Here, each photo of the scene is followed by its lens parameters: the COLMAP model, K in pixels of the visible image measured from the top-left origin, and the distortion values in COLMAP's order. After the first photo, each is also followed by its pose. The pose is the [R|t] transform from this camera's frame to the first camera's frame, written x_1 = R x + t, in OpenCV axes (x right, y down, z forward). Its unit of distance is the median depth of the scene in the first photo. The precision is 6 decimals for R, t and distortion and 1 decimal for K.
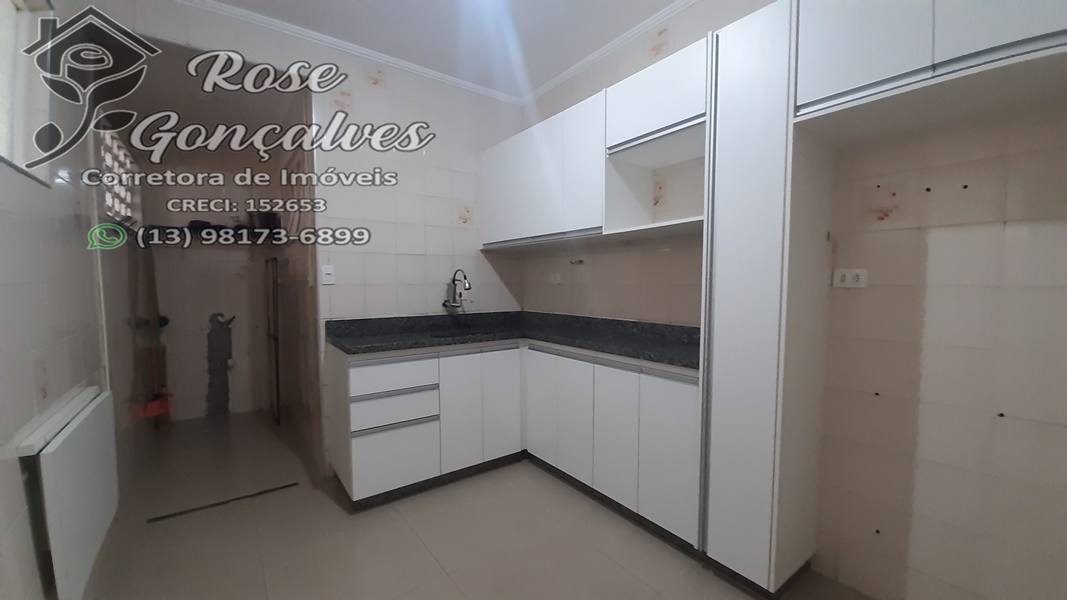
lens RADIAL K [[410.9, 0, 536.6], [0, 410.9, 302.1], [0, 0, 1]] dist [-0.000401, -0.007256]
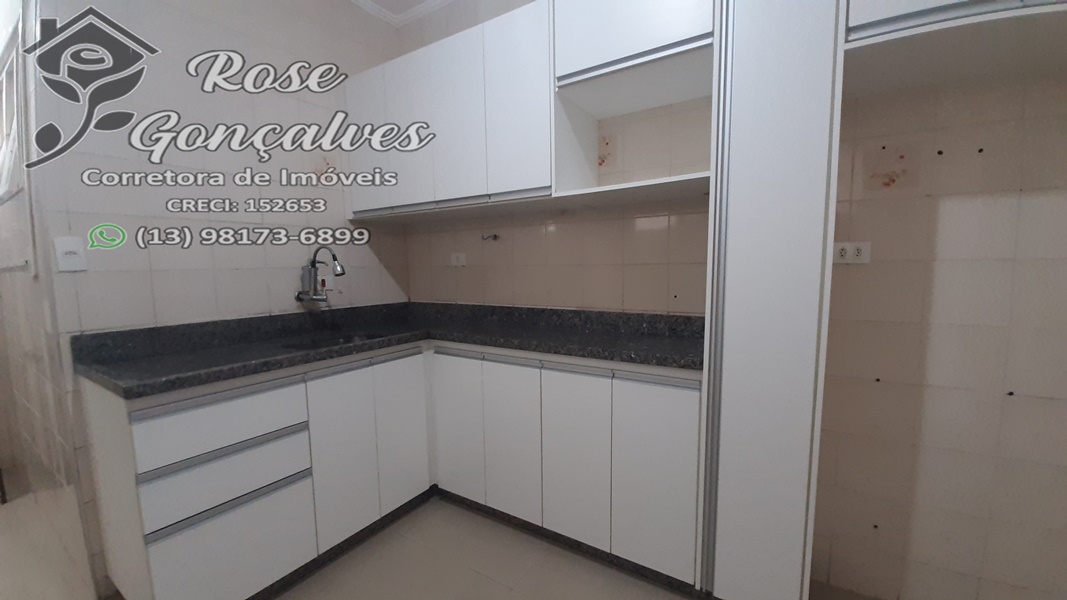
lens RADIAL K [[410.9, 0, 533.9], [0, 410.9, 304.9], [0, 0, 1]] dist [-0.000401, -0.007256]
pose [[0.934243, -0.045677, 0.353699, -0.124866], [0.029509, 0.998264, 0.050971, -0.007268], [-0.355414, -0.037182, 0.933969, 0.272441]]
